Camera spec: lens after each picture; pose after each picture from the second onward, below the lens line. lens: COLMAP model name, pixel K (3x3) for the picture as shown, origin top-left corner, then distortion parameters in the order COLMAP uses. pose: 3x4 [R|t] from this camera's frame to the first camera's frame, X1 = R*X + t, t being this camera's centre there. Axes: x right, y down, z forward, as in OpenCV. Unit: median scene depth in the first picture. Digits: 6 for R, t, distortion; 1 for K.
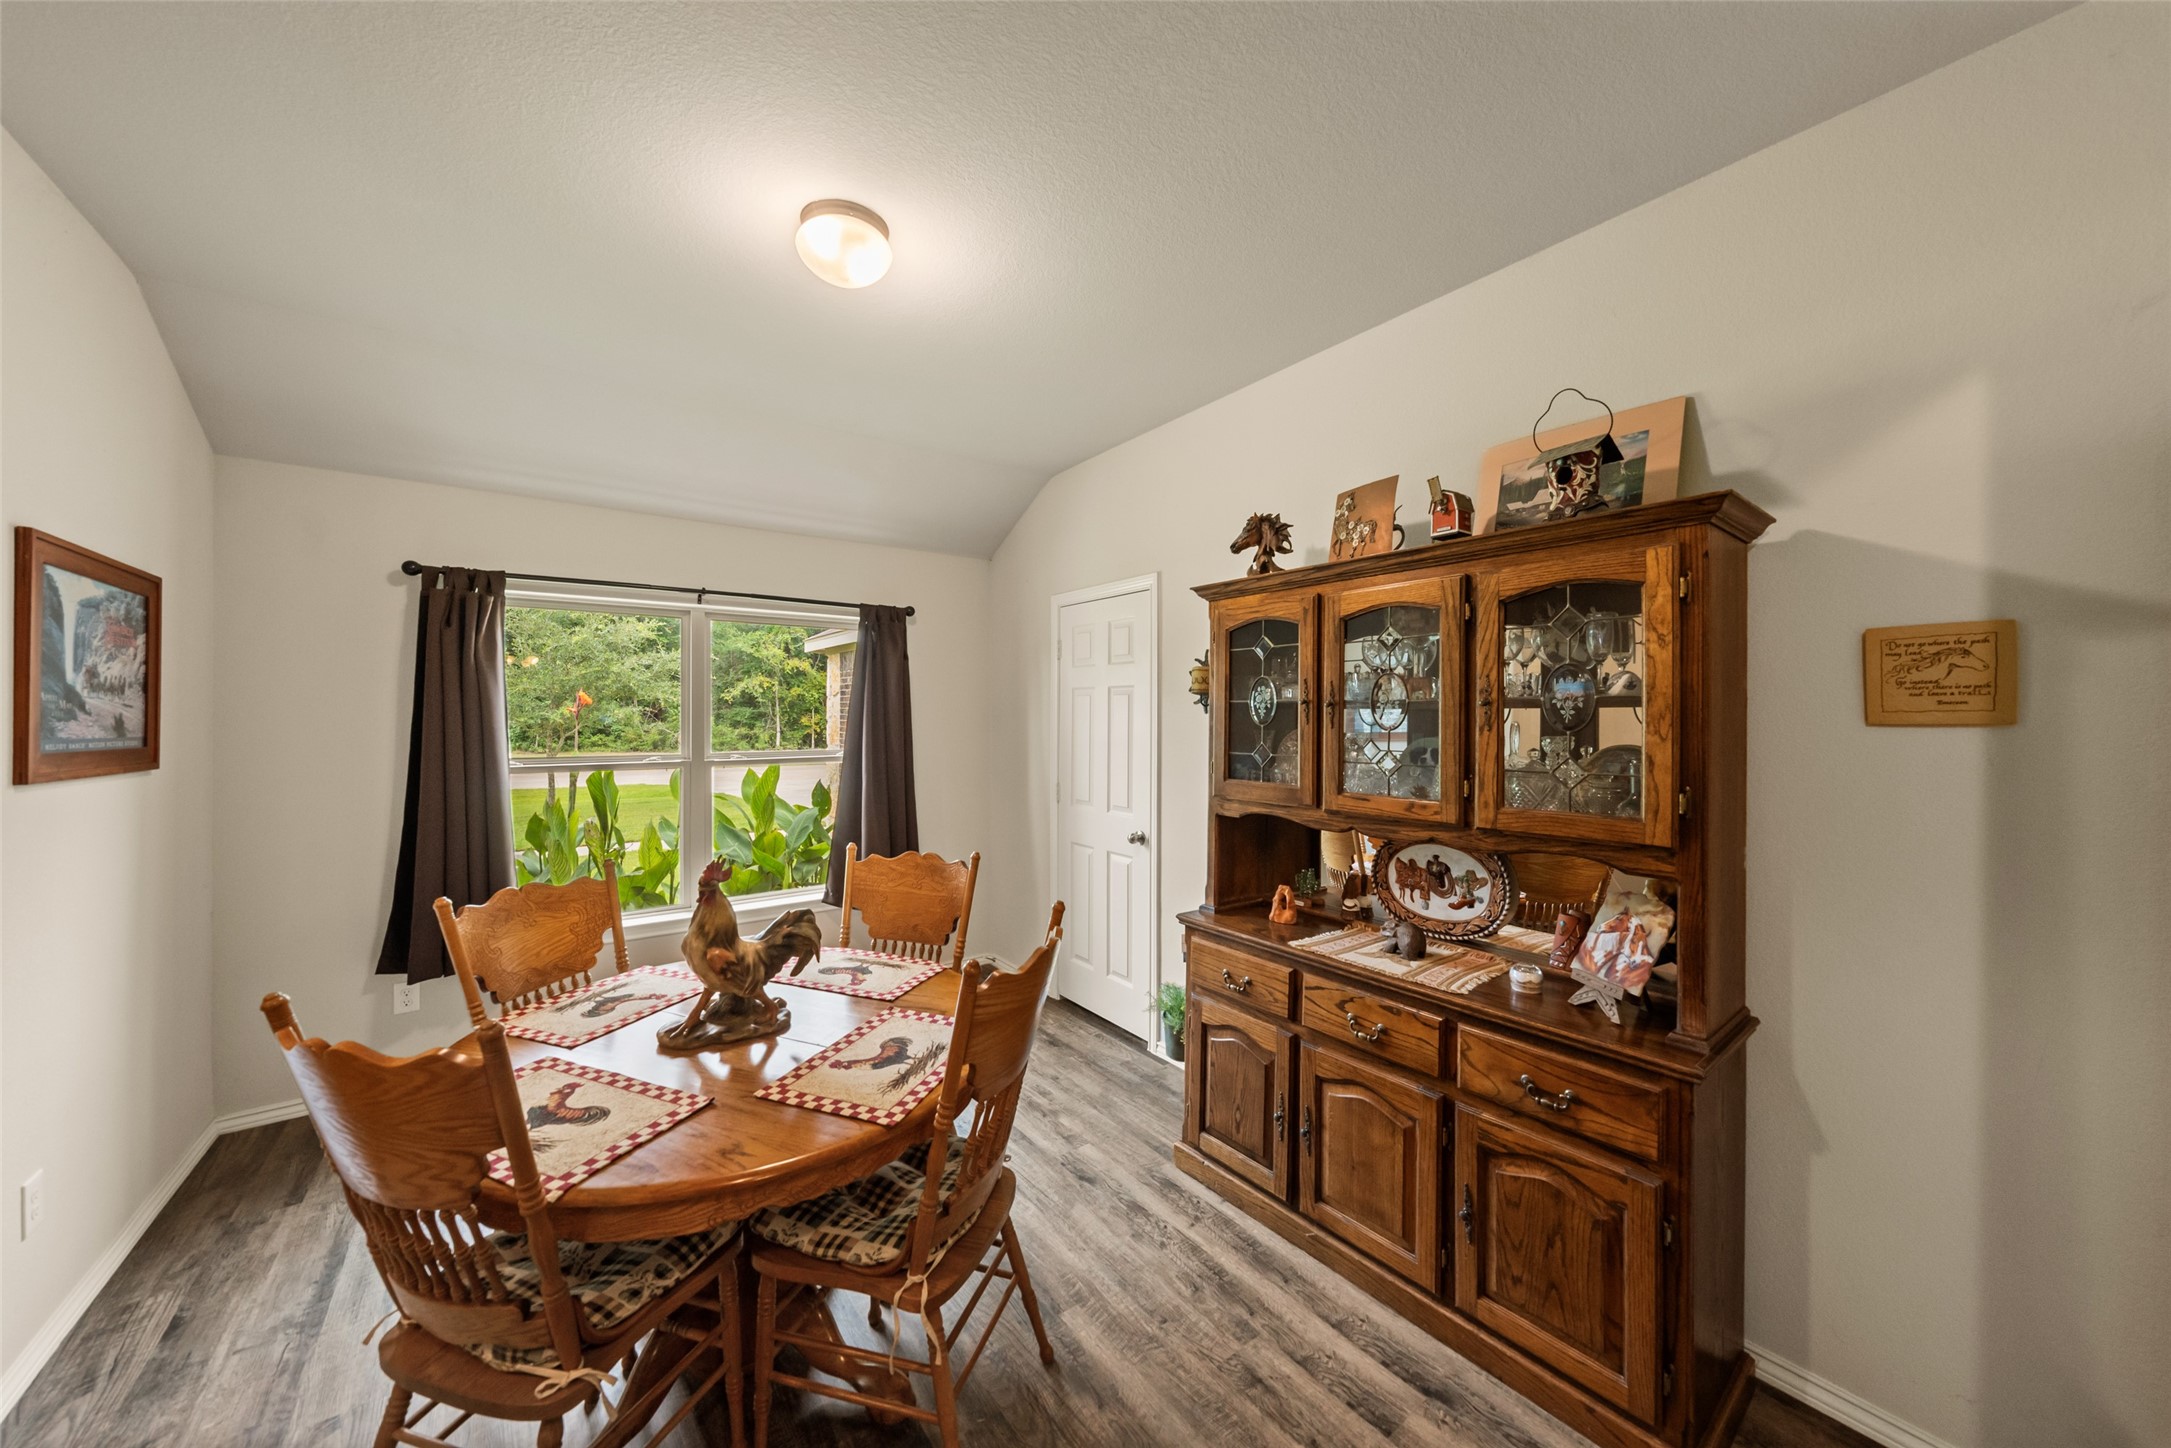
lens RADIAL K [[750.1, 0, 1088.2], [0, 750.1, 718.4], [0, 0, 1]] dist [-0.006091, 0.000689]
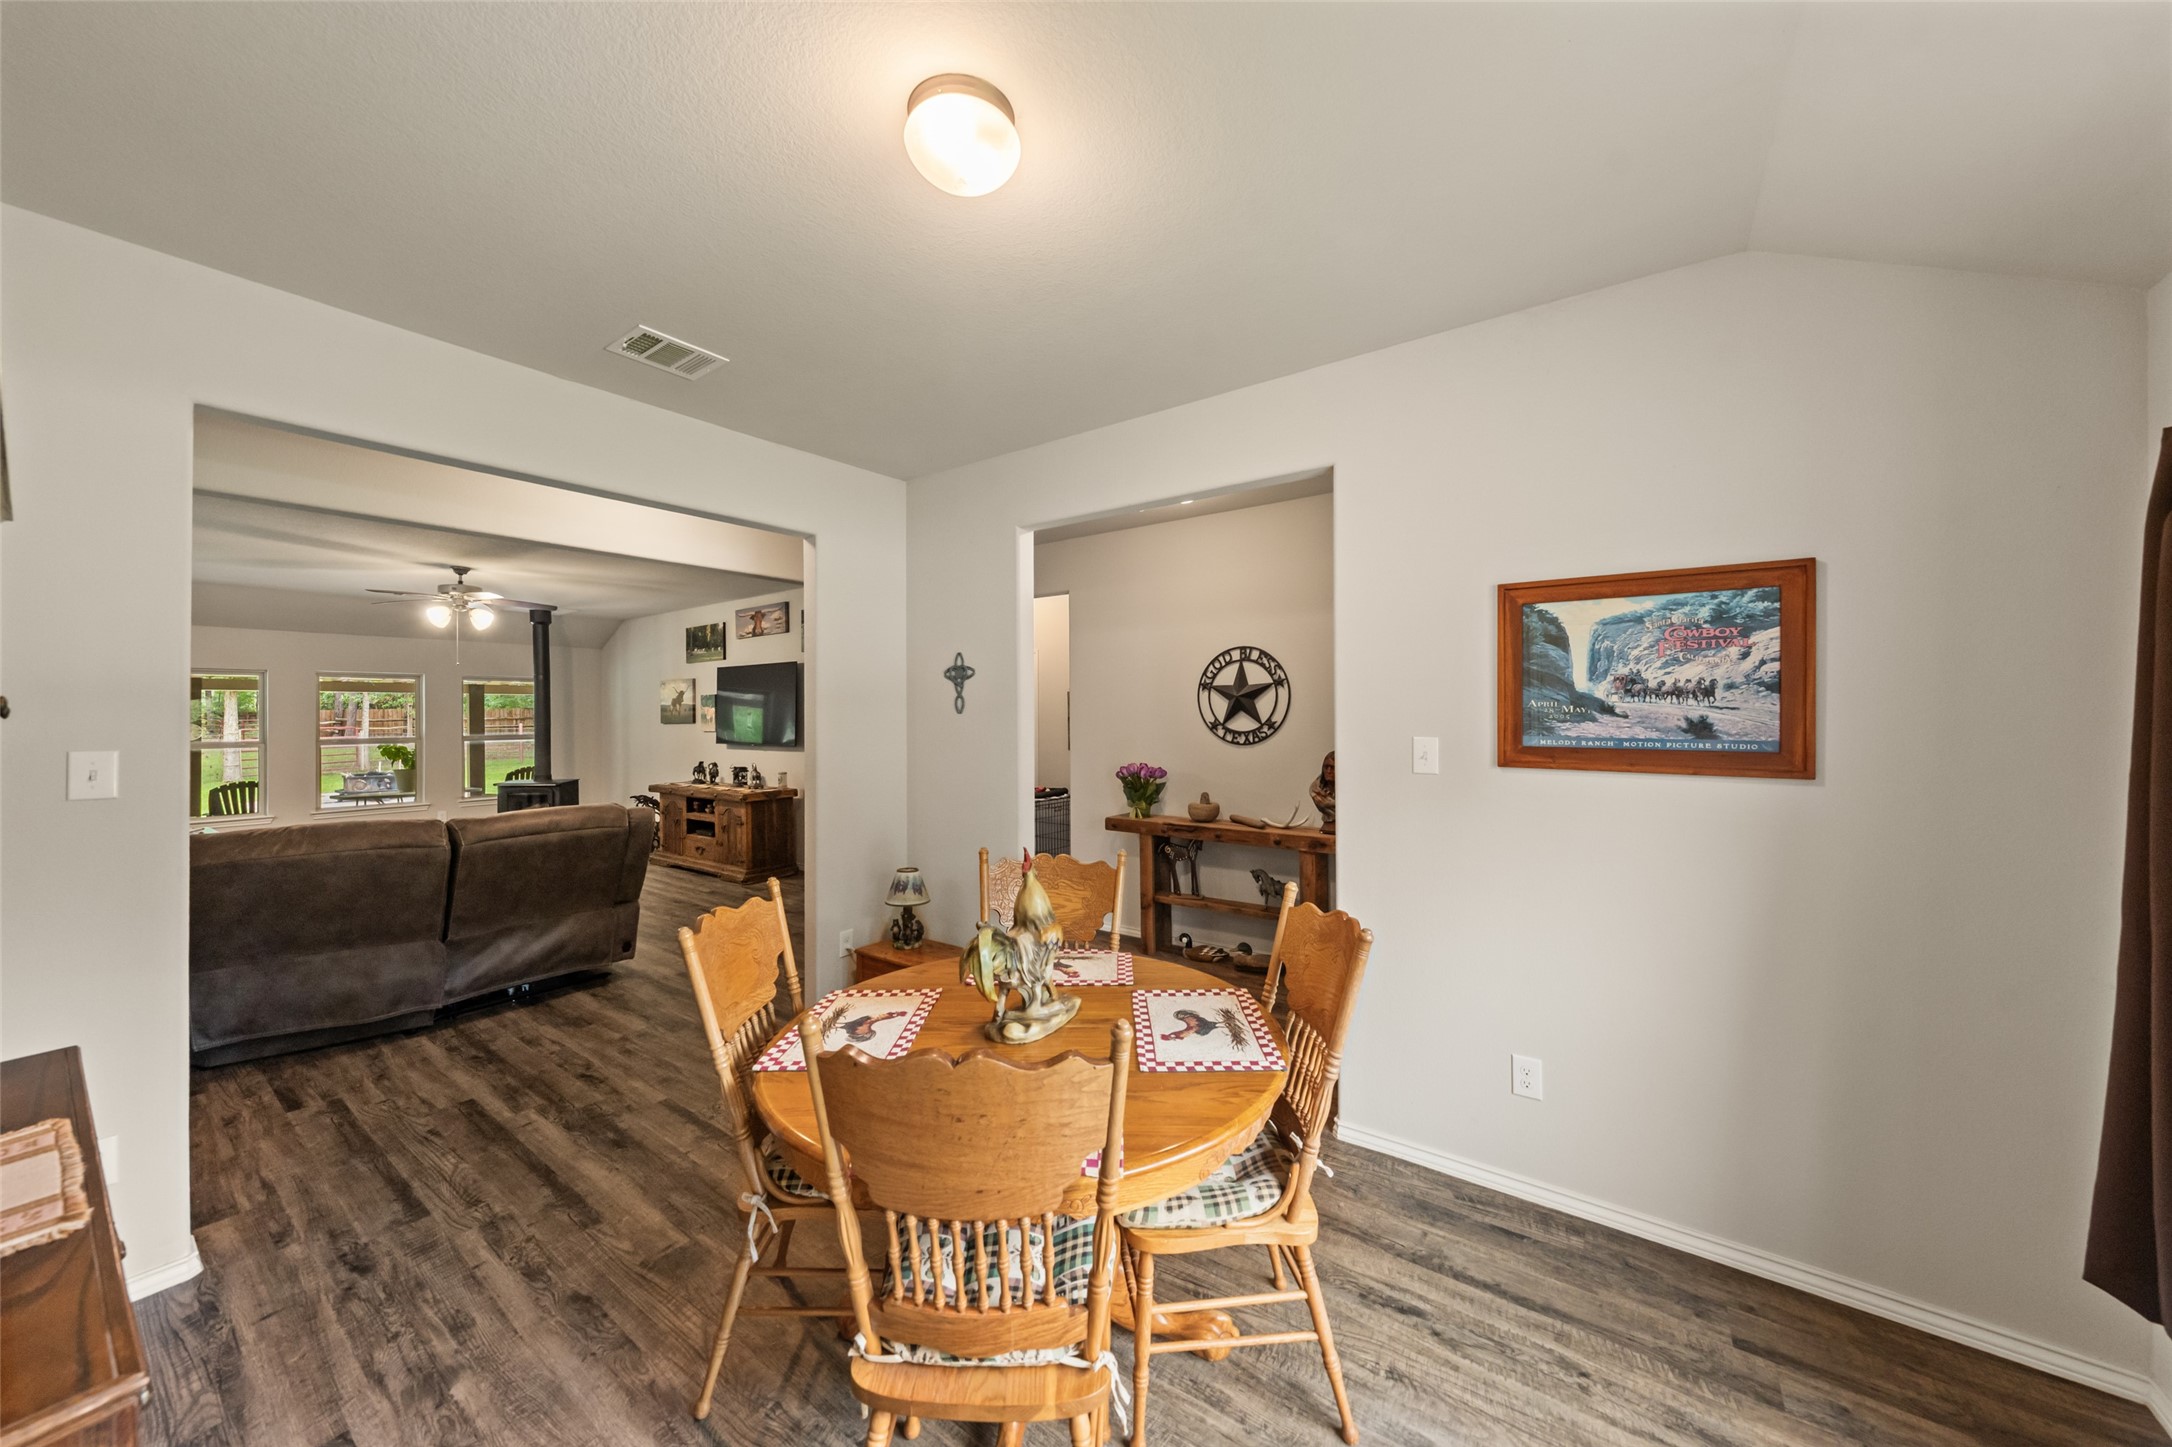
lens RADIAL K [[750.4, 0, 1082.7], [0, 750.4, 716.6], [0, 0, 1]] dist [-0.006091, 0.000689]
pose [[-0.956930, 0.004439, -0.290285, -0.230815], [0.002744, 0.999977, 0.006246, -0.016347], [0.290306, 0.005180, -0.956920, 1.922317]]
